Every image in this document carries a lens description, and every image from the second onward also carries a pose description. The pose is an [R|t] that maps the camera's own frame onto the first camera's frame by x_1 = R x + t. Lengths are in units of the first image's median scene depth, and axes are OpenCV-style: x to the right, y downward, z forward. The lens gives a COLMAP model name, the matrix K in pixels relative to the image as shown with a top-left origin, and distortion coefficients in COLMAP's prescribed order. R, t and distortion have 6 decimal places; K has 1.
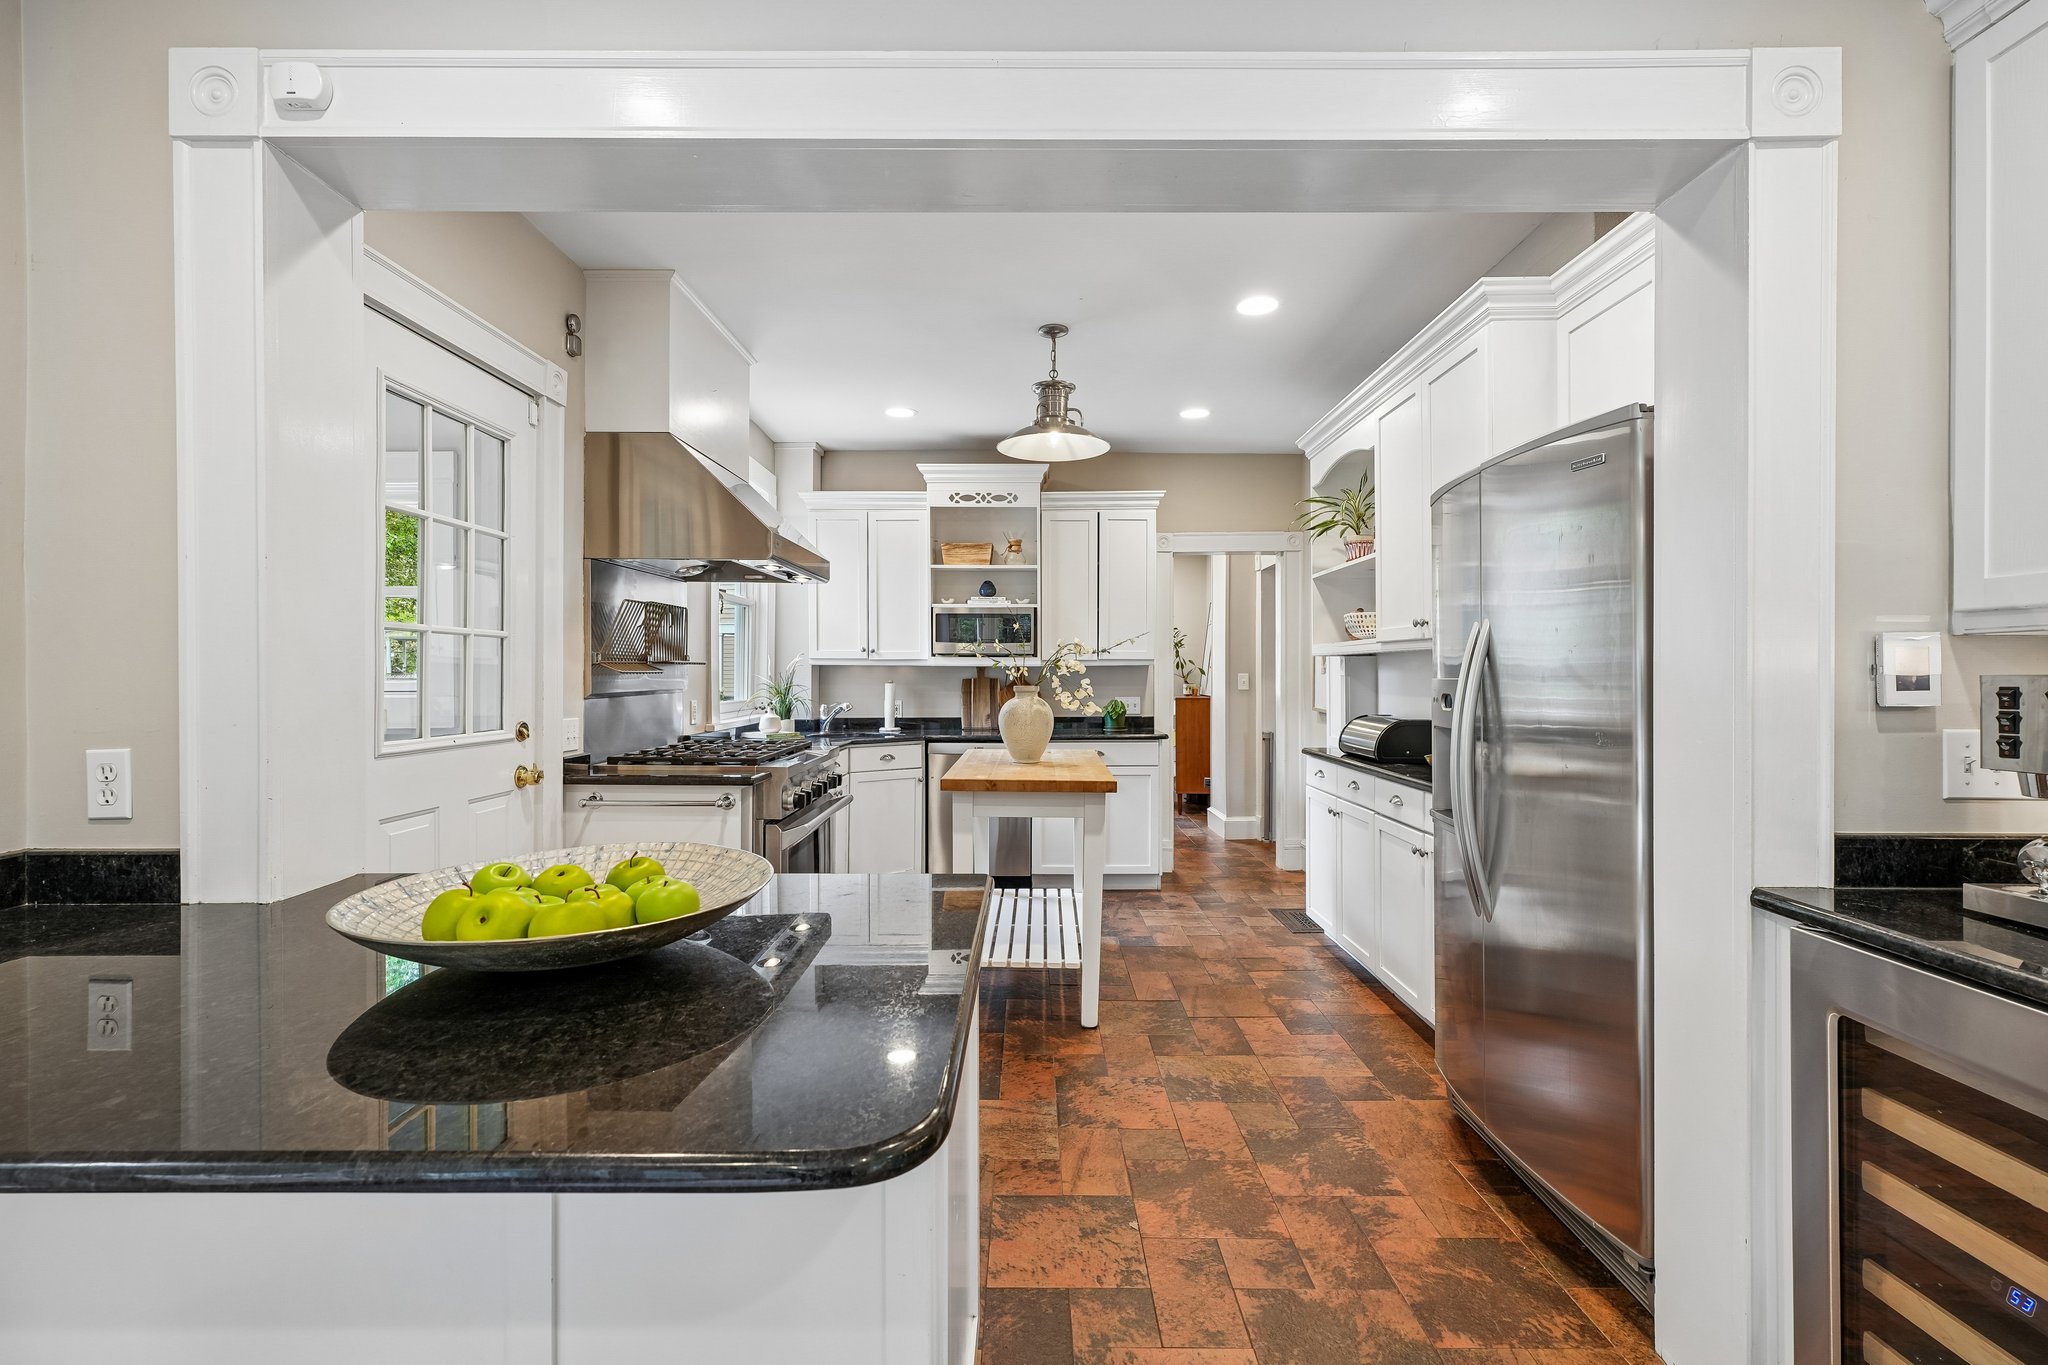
lens RADIAL K [[924.0, 0, 1034.1], [0, 924.0, 671.4], [0, 0, 1]] dist [-0.000762, 0.002969]
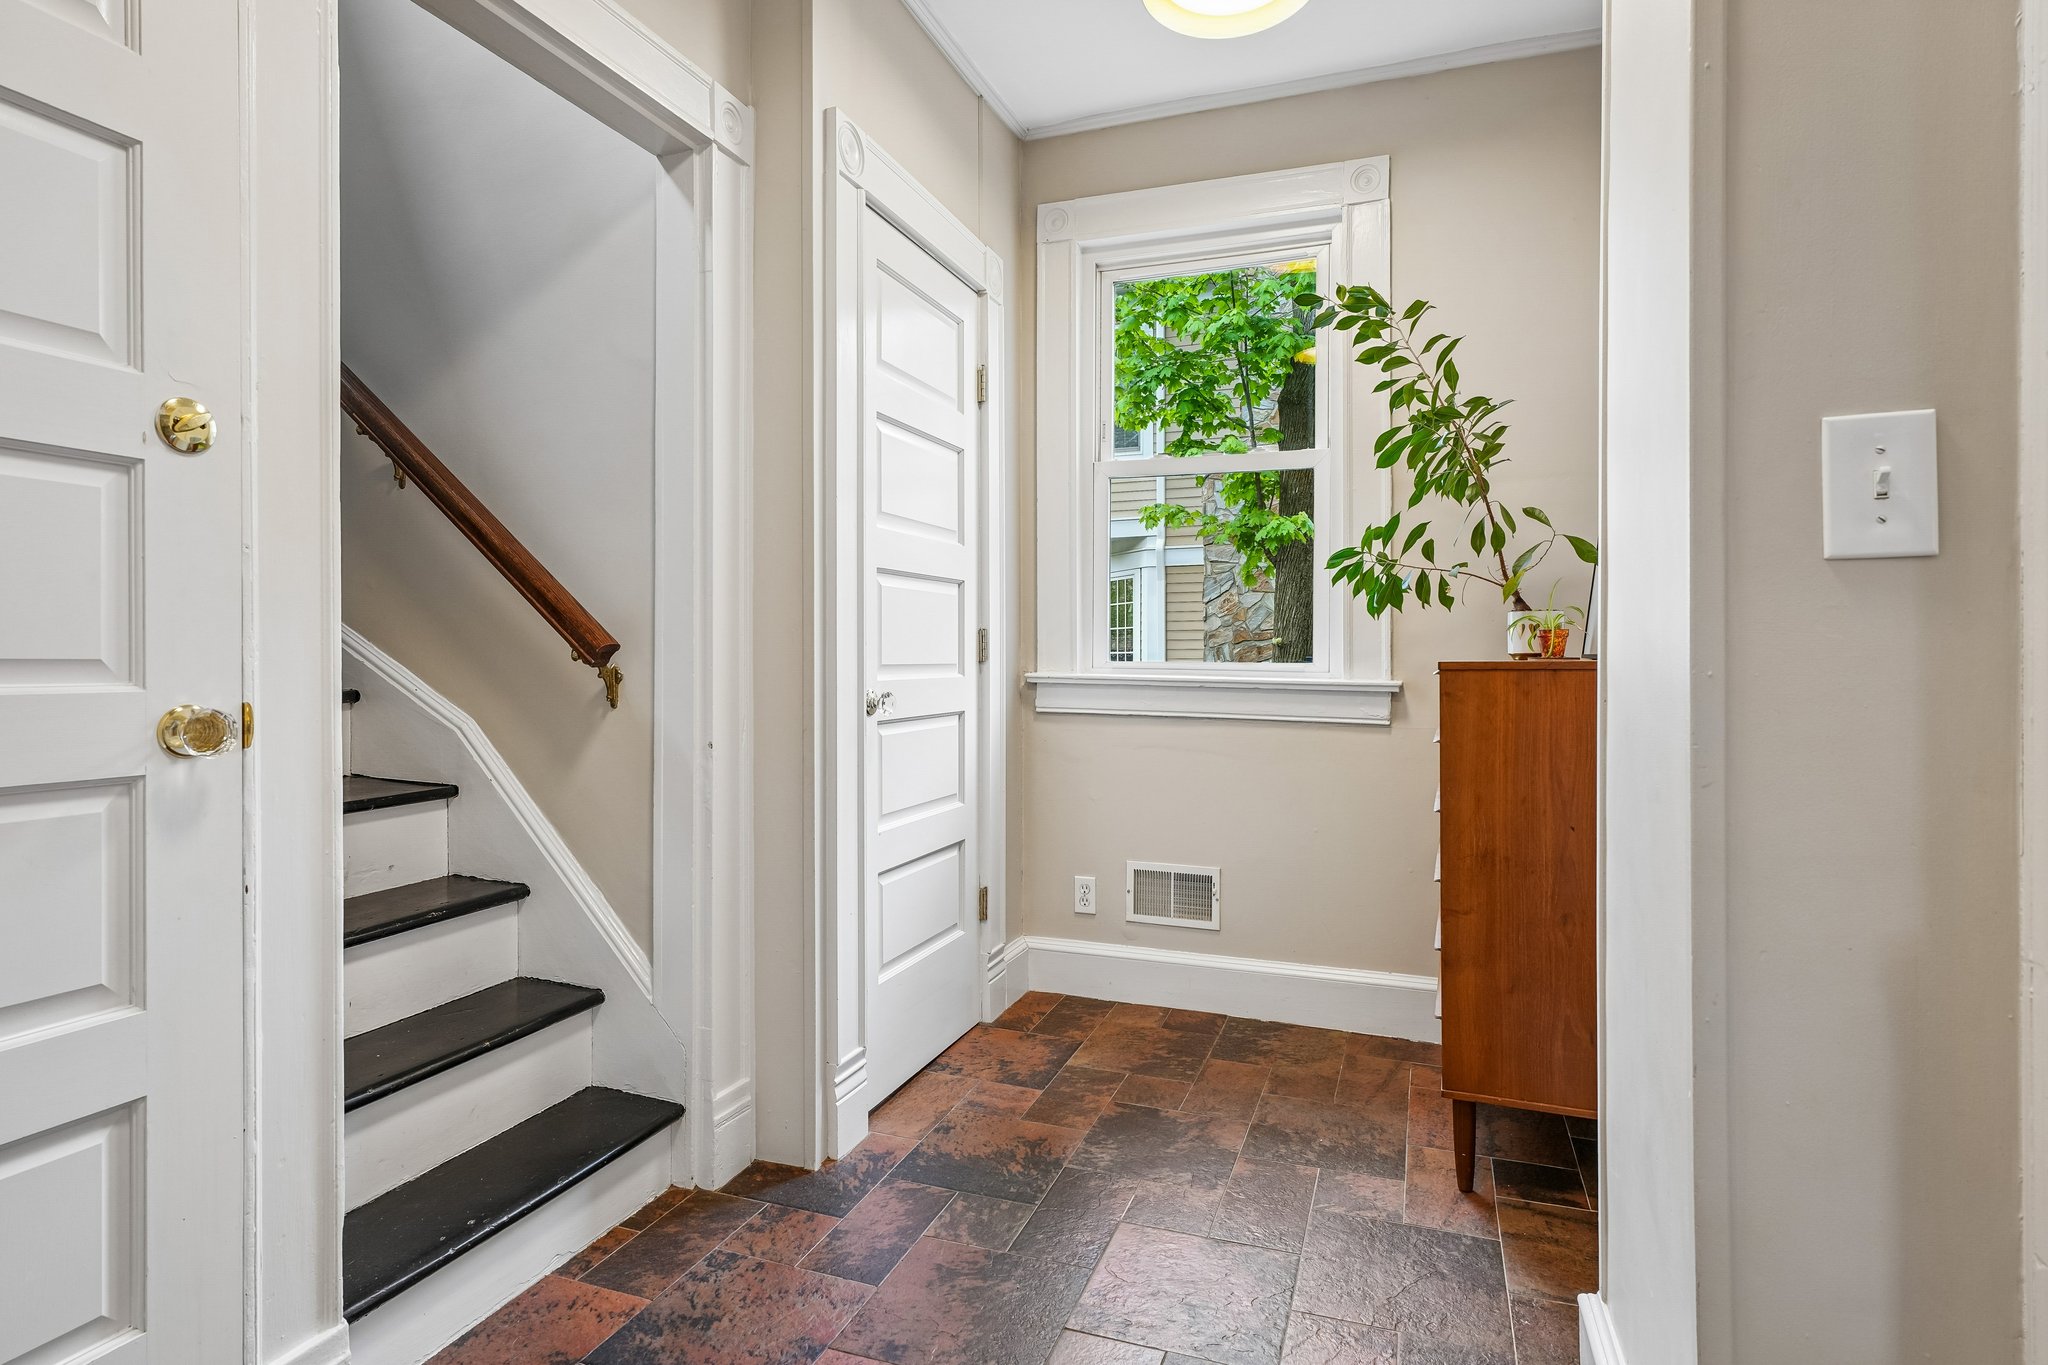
lens RADIAL K [[1060.4, 0, 1018.2], [0, 1060.4, 669.3], [0, 0, 1]] dist [0.002304, 0.000040]
pose [[0.931586, -0.001105, -0.363519, 0.324875], [0.005885, 0.999910, 0.012042, 0.056683], [0.363473, -0.013358, 0.931509, 1.558348]]
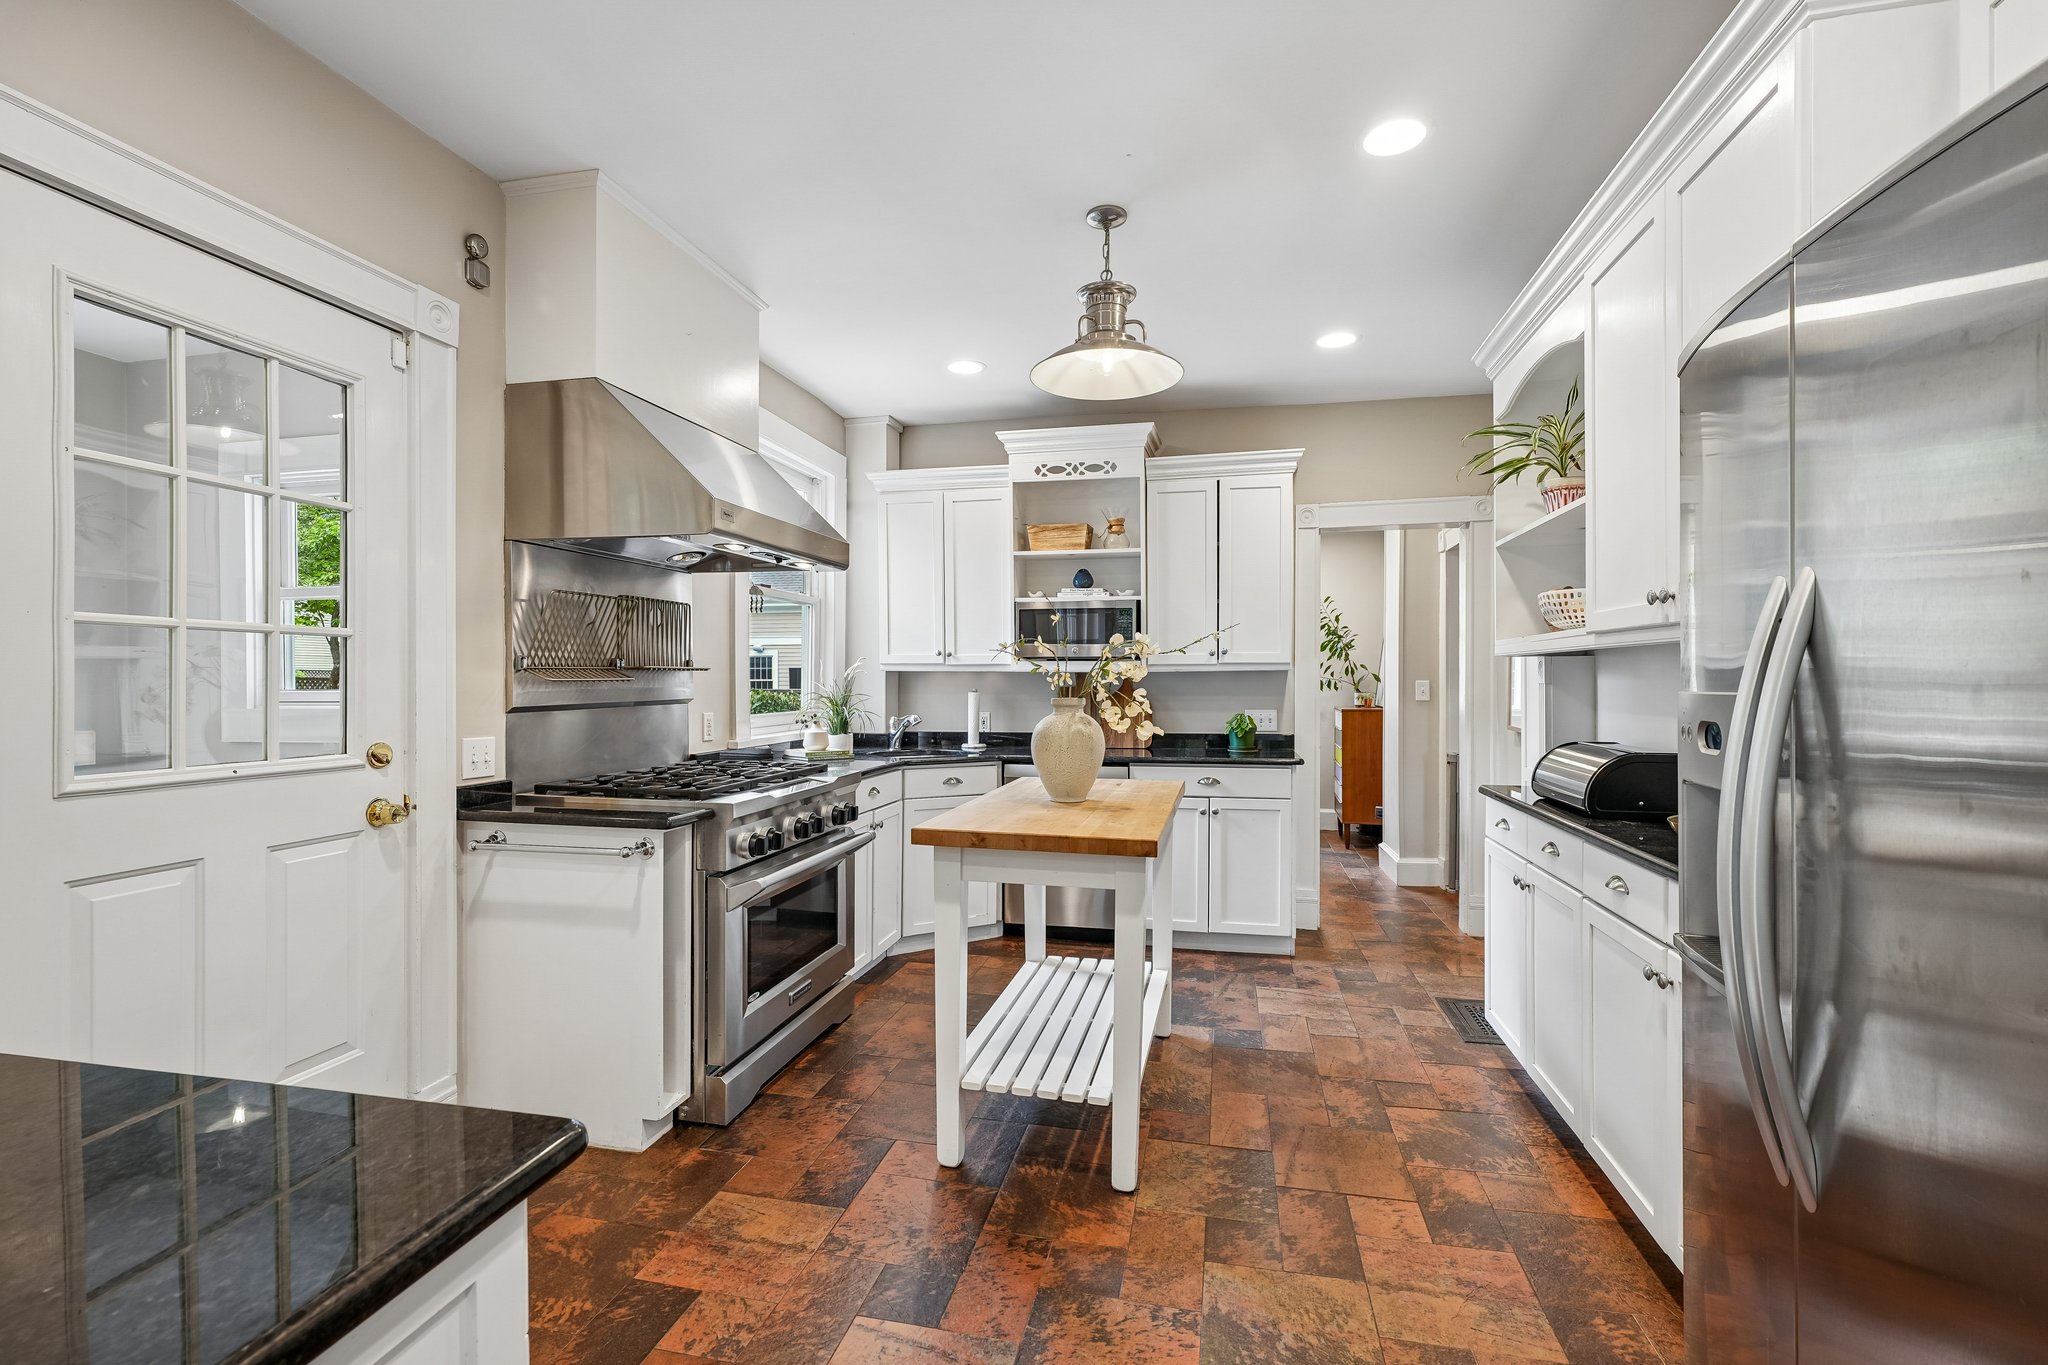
lens RADIAL K [[924.0, 0, 1026.9], [0, 924.0, 684.6], [0, 0, 1]] dist [-0.000762, 0.002969]
pose [[0.976628, 0.000529, -0.214936, 0.117218], [0.001115, 0.999971, 0.007528, -0.000622], [0.214934, -0.007592, 0.976599, 0.261980]]
